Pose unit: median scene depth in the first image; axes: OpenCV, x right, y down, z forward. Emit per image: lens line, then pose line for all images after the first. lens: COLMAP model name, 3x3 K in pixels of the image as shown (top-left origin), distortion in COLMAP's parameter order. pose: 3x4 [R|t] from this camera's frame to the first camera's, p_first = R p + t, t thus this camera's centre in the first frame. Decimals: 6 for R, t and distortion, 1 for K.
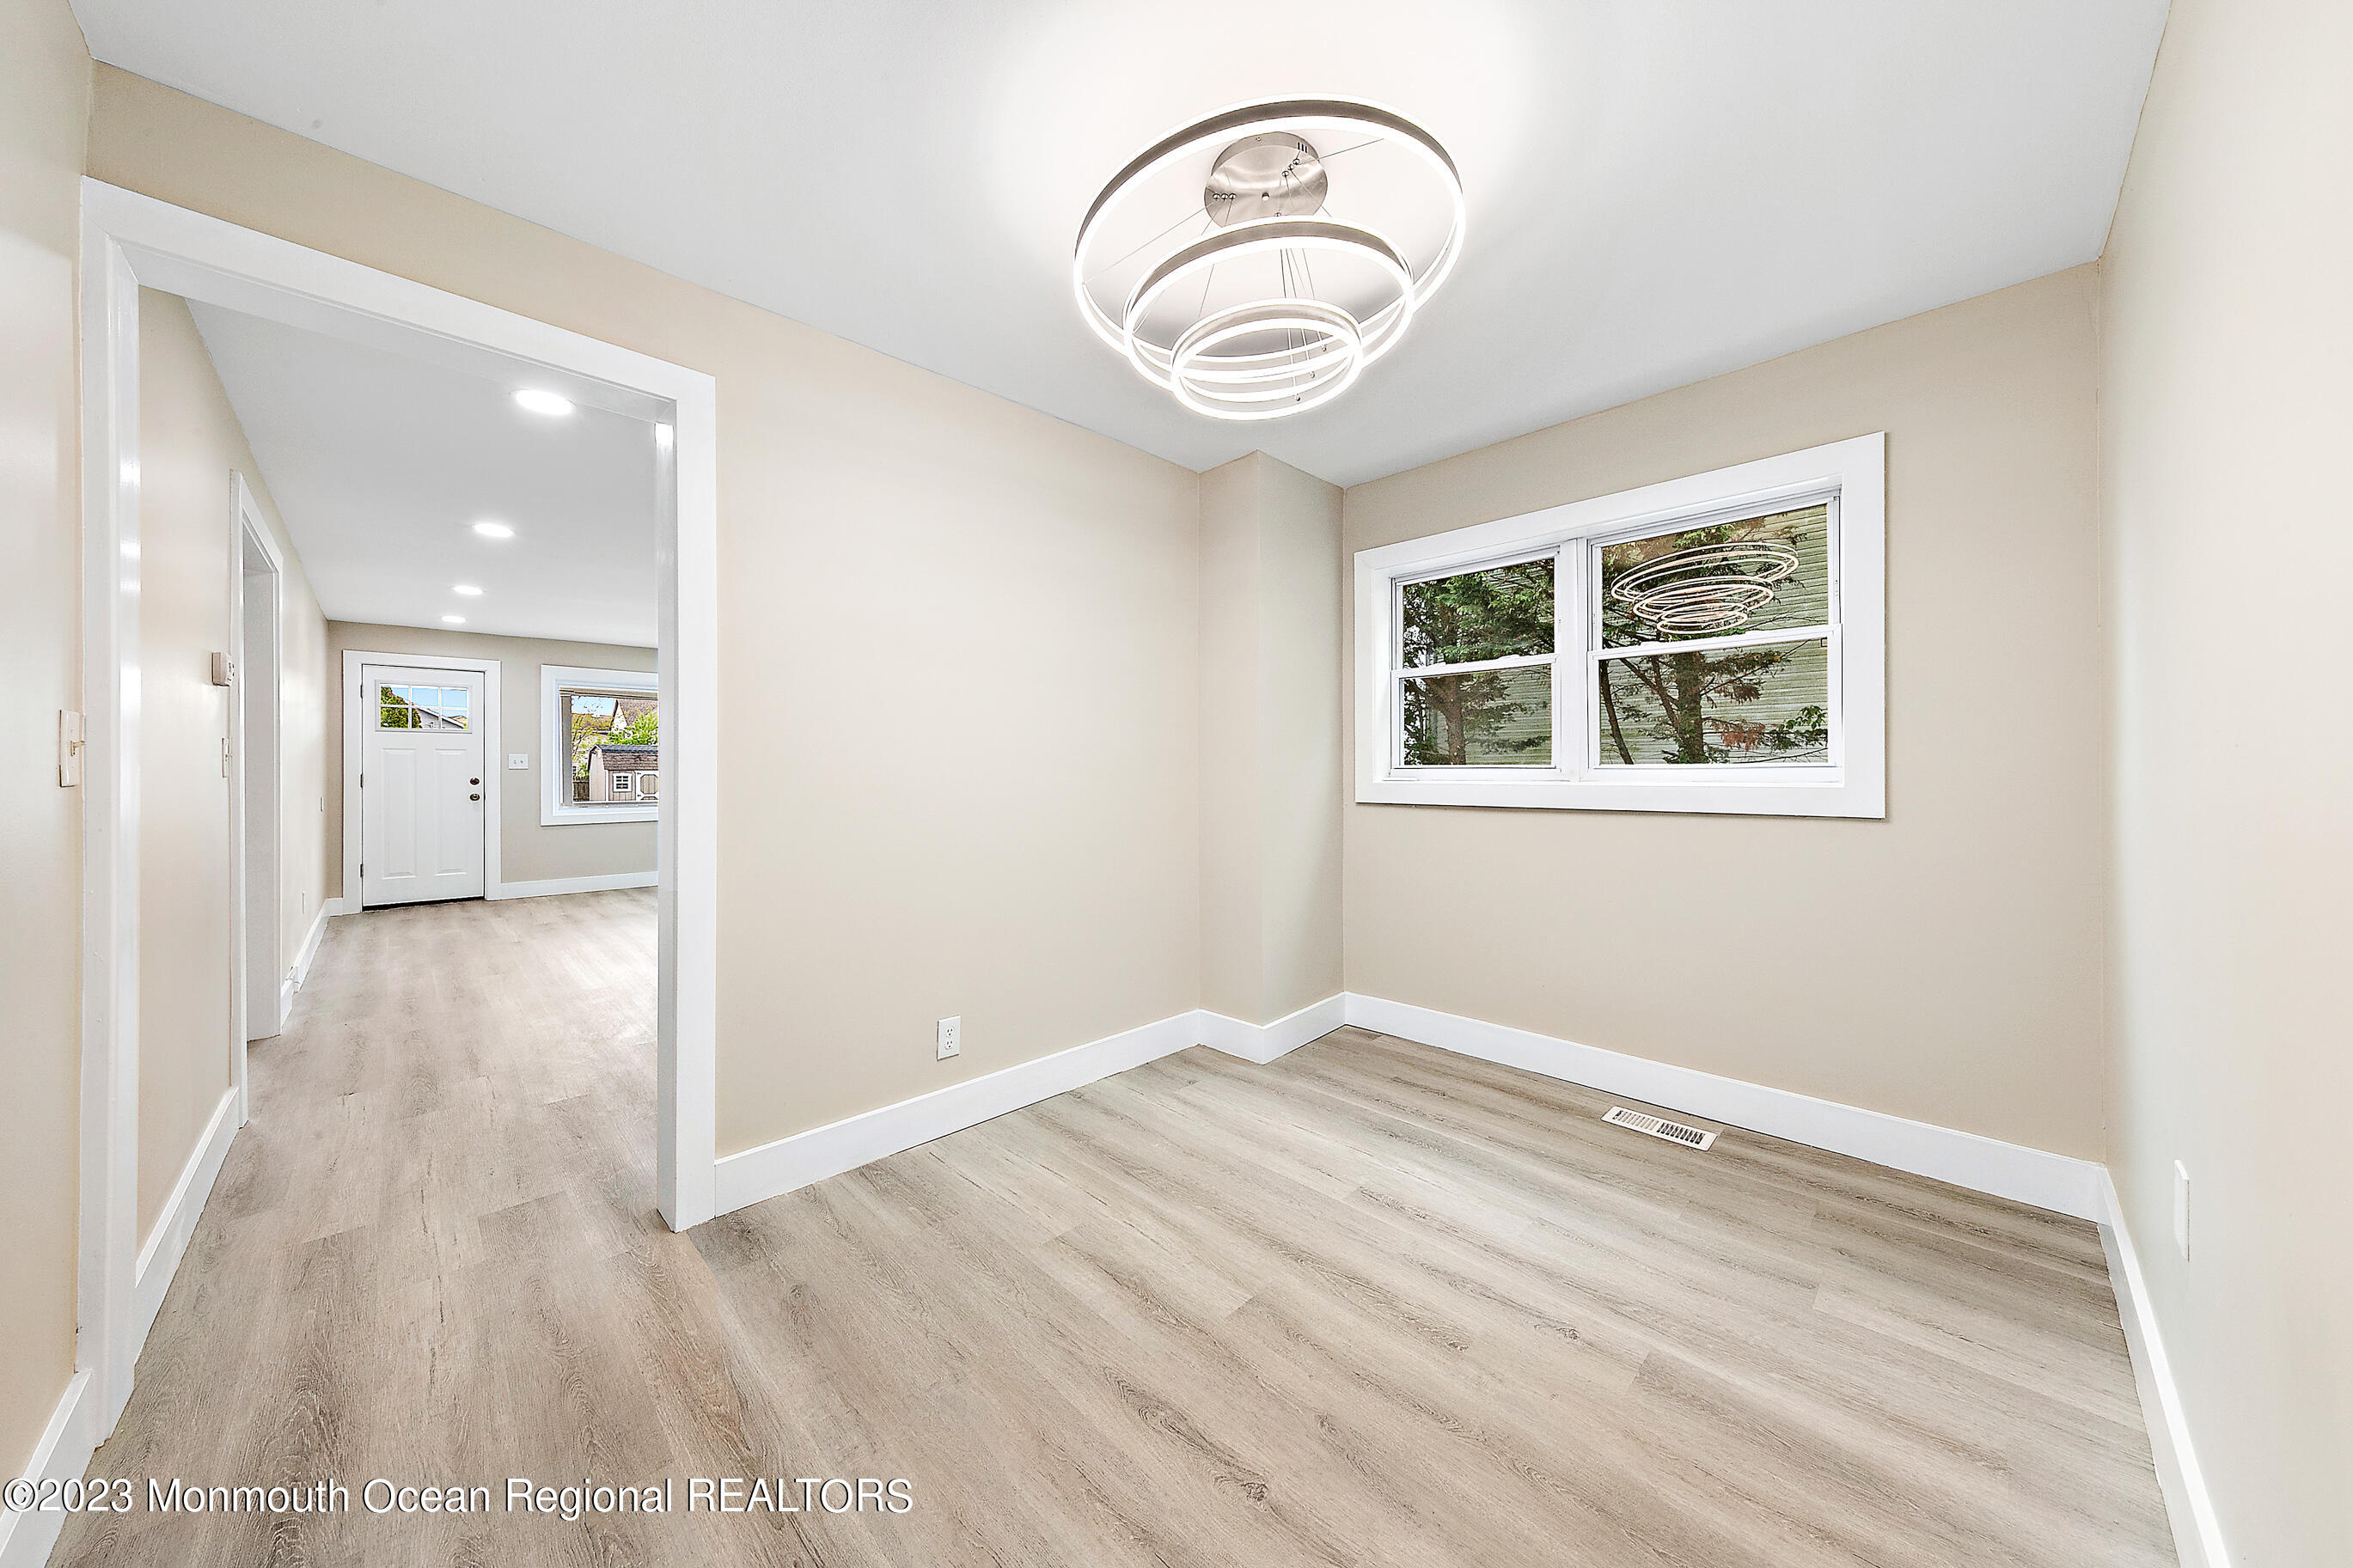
lens RADIAL K [[785.7, 0, 1173.4], [0, 785.7, 781.1], [0, 0, 1]] dist [0.001049, 0.000106]
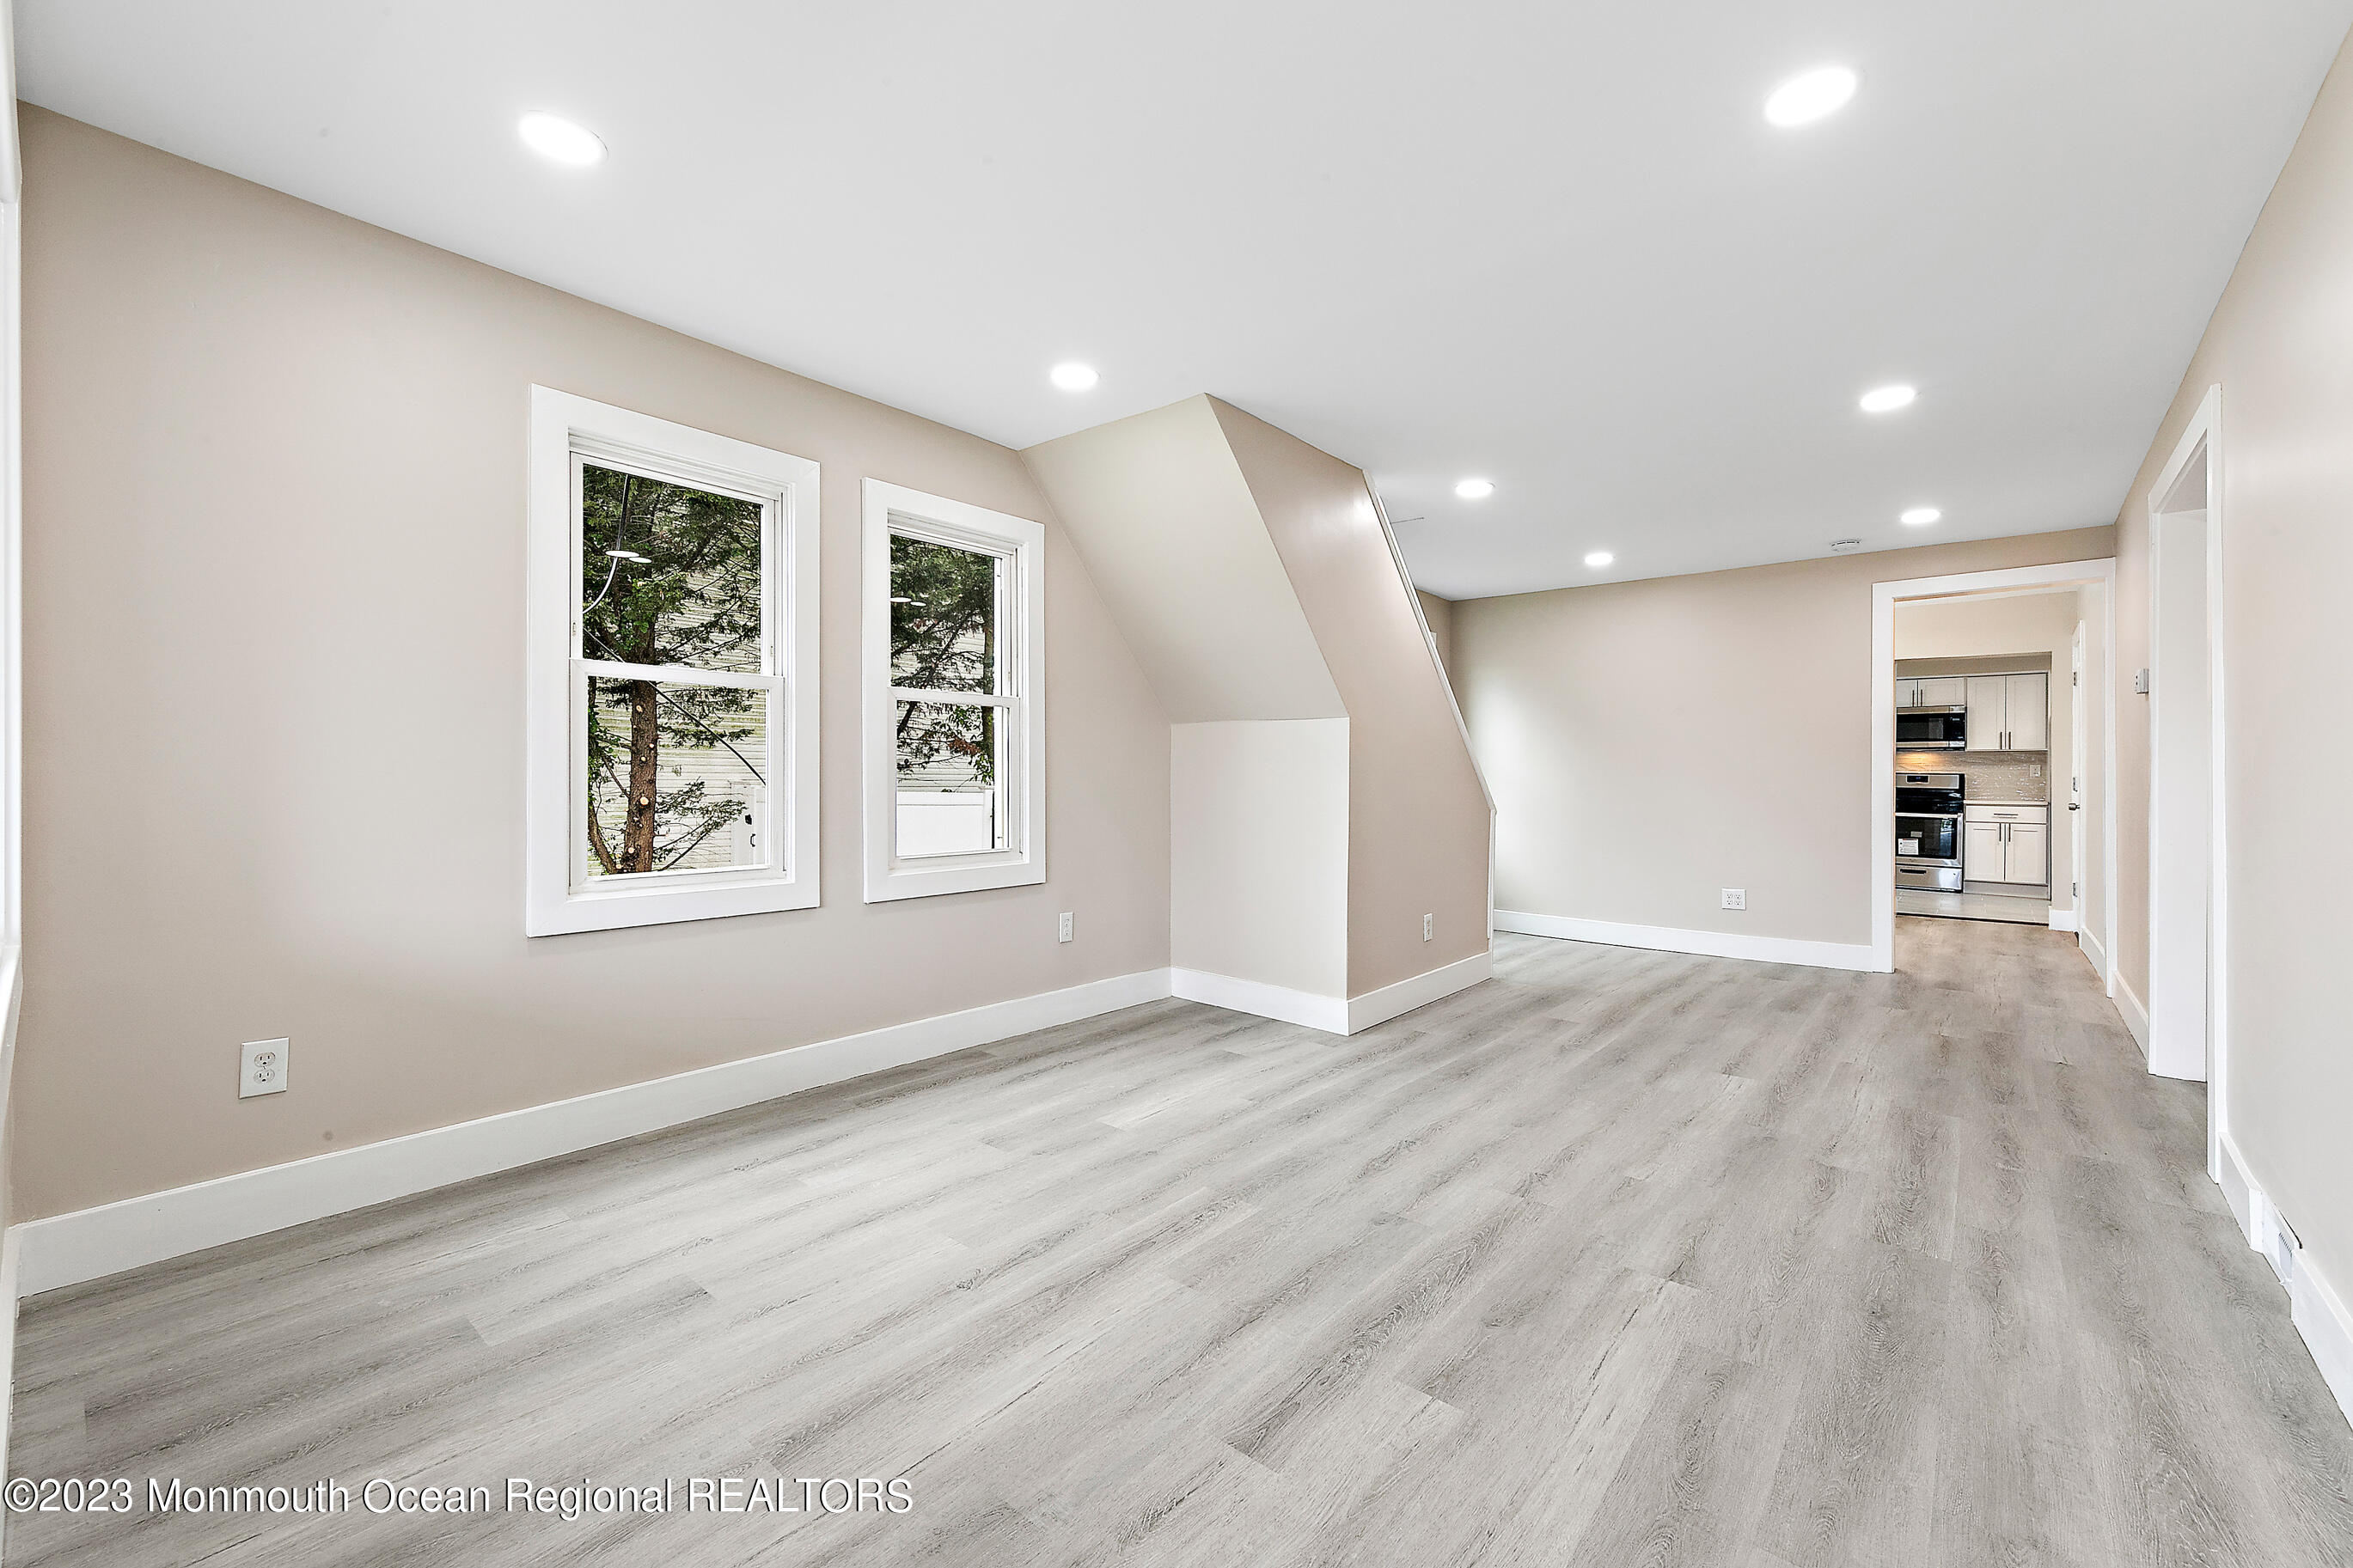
lens RADIAL K [[958.1, 0, 1170.9], [0, 958.1, 785.6], [0, 0, 1]] dist [0.010947, -0.000006]
pose [[-0.086080, -0.004806, 0.996277, -0.940496], [0.008491, 0.999949, 0.005558, 0.003313], [-0.996252, 0.008938, -0.086034, 0.966718]]
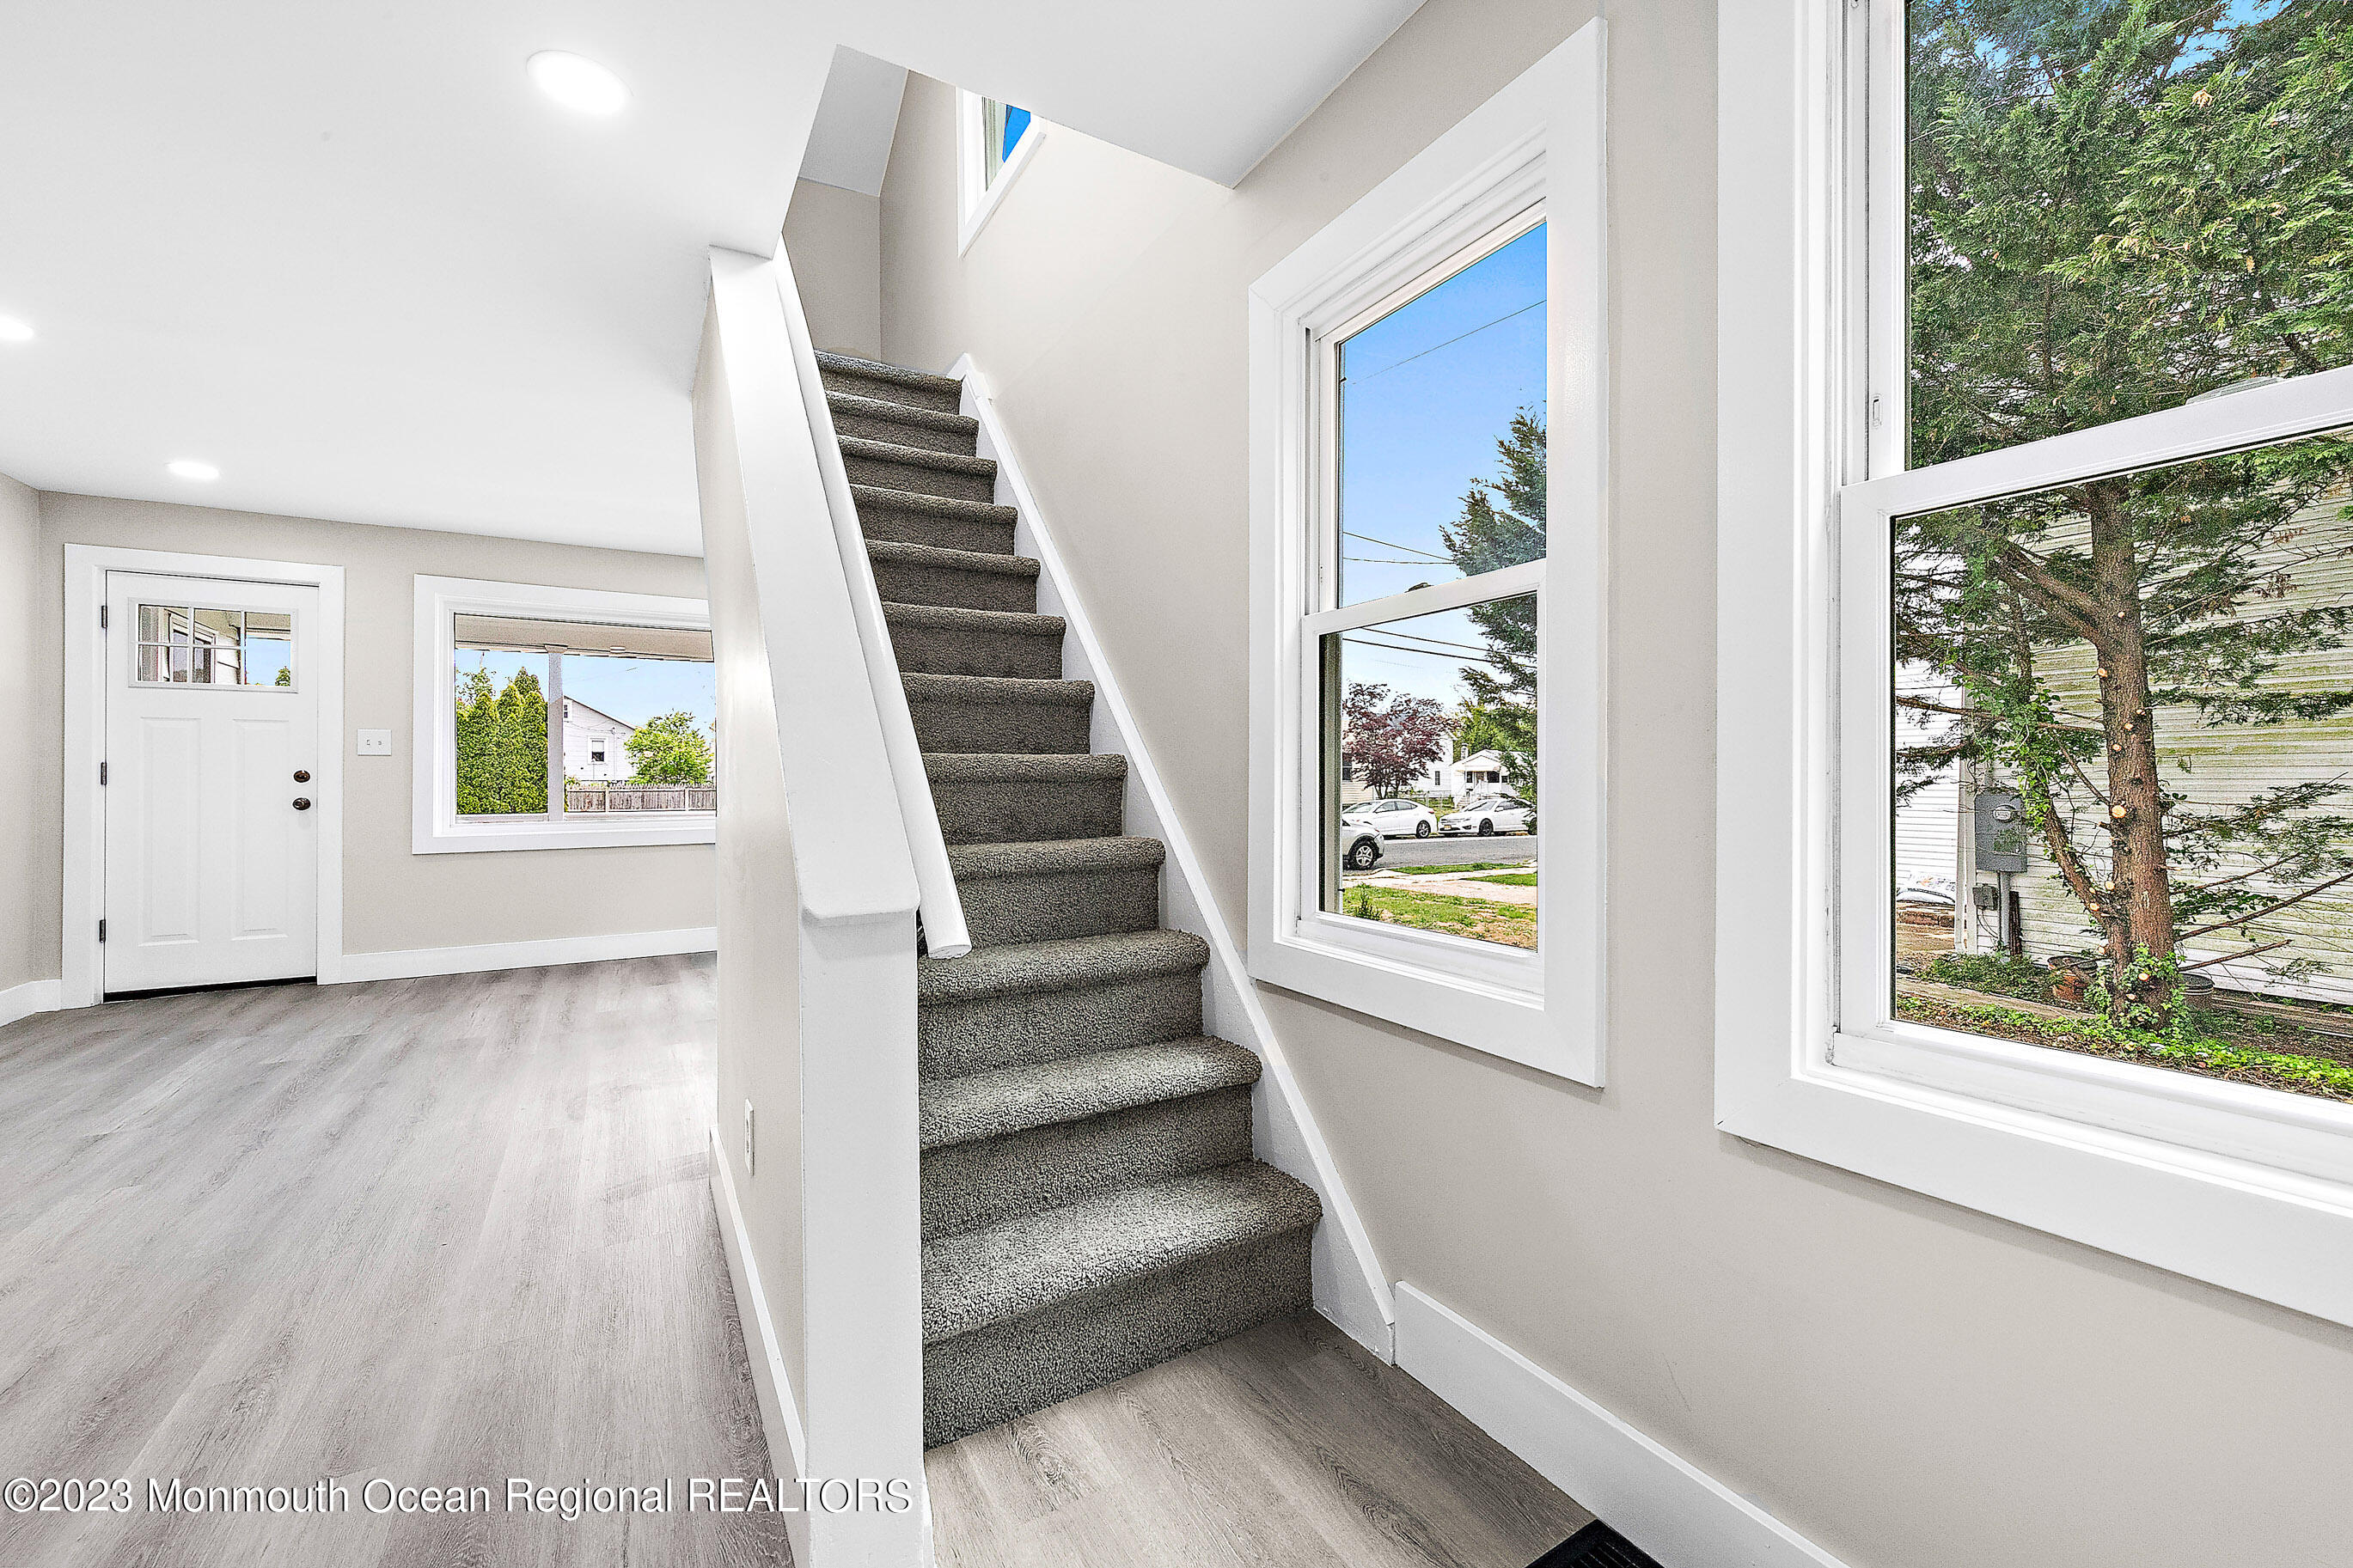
lens RADIAL K [[932.3, 0, 1176.5], [0, 932.3, 784.0], [0, 0, 1]] dist [0.003168, 0.000579]
pose [[0.969730, -0.000058, -0.244181, -0.104451], [-0.002267, 0.999955, -0.009242, 0.011070], [0.244171, 0.009516, 0.969686, 0.503396]]
